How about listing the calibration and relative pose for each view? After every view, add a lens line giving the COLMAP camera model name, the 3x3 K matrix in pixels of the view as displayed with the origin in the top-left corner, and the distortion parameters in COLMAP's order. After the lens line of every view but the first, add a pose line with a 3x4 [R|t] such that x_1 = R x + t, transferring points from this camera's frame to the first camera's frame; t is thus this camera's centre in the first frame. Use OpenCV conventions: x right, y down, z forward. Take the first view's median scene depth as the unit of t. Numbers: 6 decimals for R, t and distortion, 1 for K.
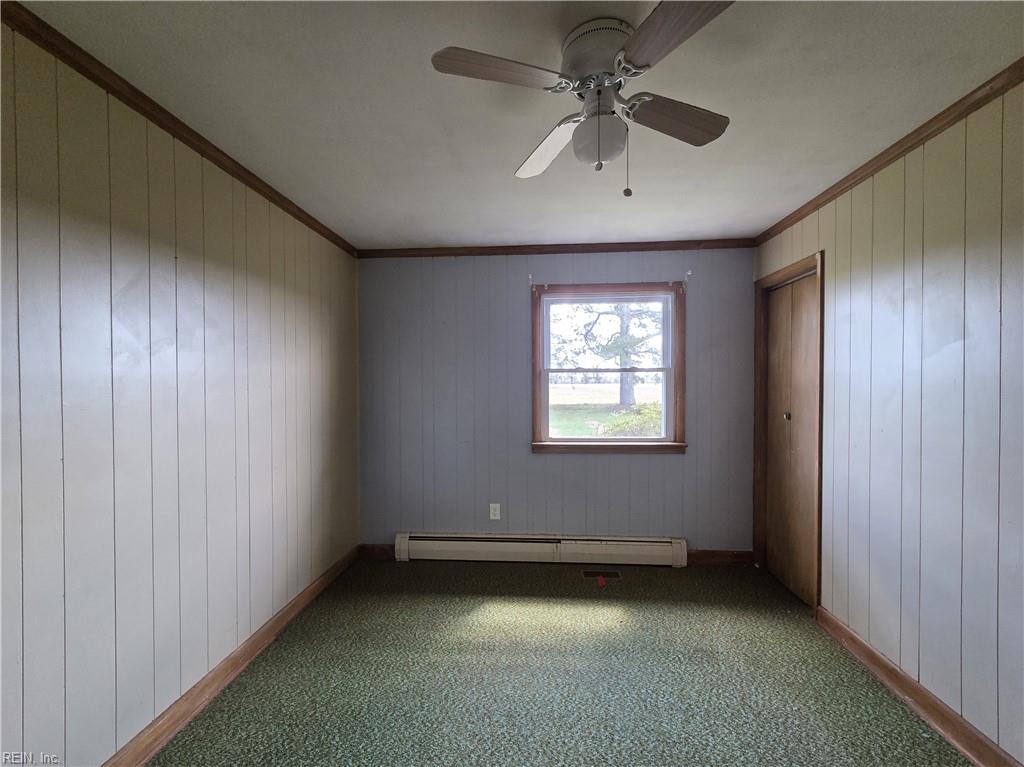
lens RADIAL K [[421.6, 0, 518.6], [0, 421.6, 391.2], [0, 0, 1]] dist [0.000310, 0.001573]
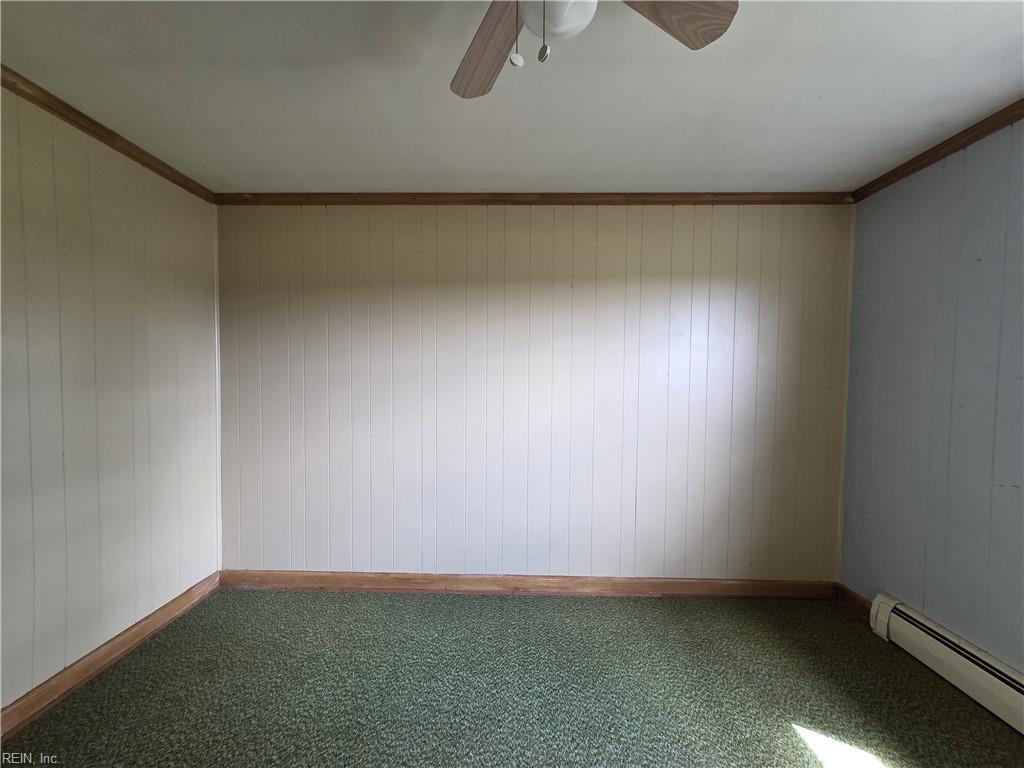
lens RADIAL K [[421.6, 0, 509.4], [0, 421.6, 394.9], [0, 0, 1]] dist [0.000310, 0.001573]
pose [[0.033770, 0.041035, -0.998587, 0.454209], [-0.025425, 0.998869, 0.040186, 0.010089], [0.999106, 0.024032, 0.034775, 0.479407]]
